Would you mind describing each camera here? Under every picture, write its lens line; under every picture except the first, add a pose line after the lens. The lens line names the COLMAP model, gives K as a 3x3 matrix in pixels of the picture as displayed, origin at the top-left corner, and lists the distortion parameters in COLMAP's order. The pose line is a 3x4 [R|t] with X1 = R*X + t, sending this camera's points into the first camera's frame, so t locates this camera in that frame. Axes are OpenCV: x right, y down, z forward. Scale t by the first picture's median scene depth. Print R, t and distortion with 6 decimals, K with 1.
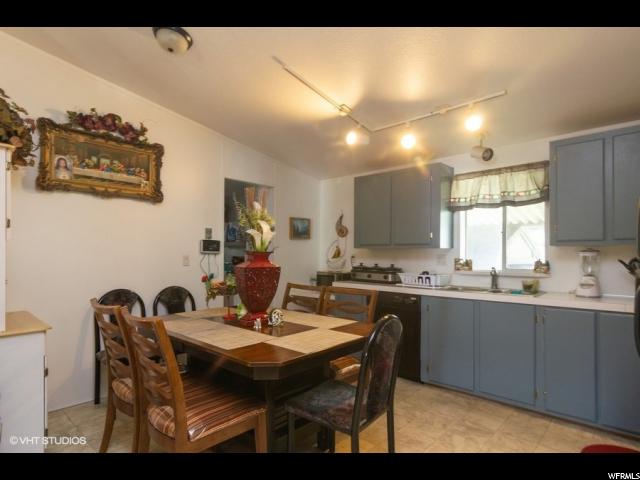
lens RADIAL K [[361.3, 0, 321.8], [0, 361.3, 257.7], [0, 0, 1]] dist [-0.001266, -0.000023]
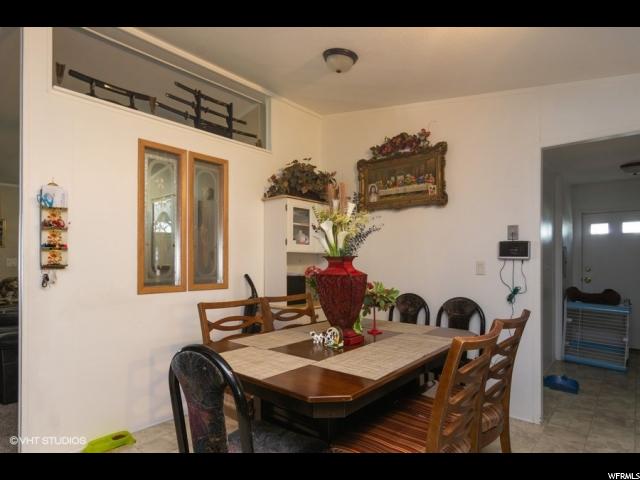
lens RADIAL K [[361.3, 0, 321.8], [0, 361.3, 257.7], [0, 0, 1]] dist [-0.001266, -0.000023]
pose [[0.041778, -0.014714, -0.999019, 0.482399], [-0.010276, 0.999832, -0.015156, 0.000443], [0.999074, 0.010900, 0.041620, 0.679406]]
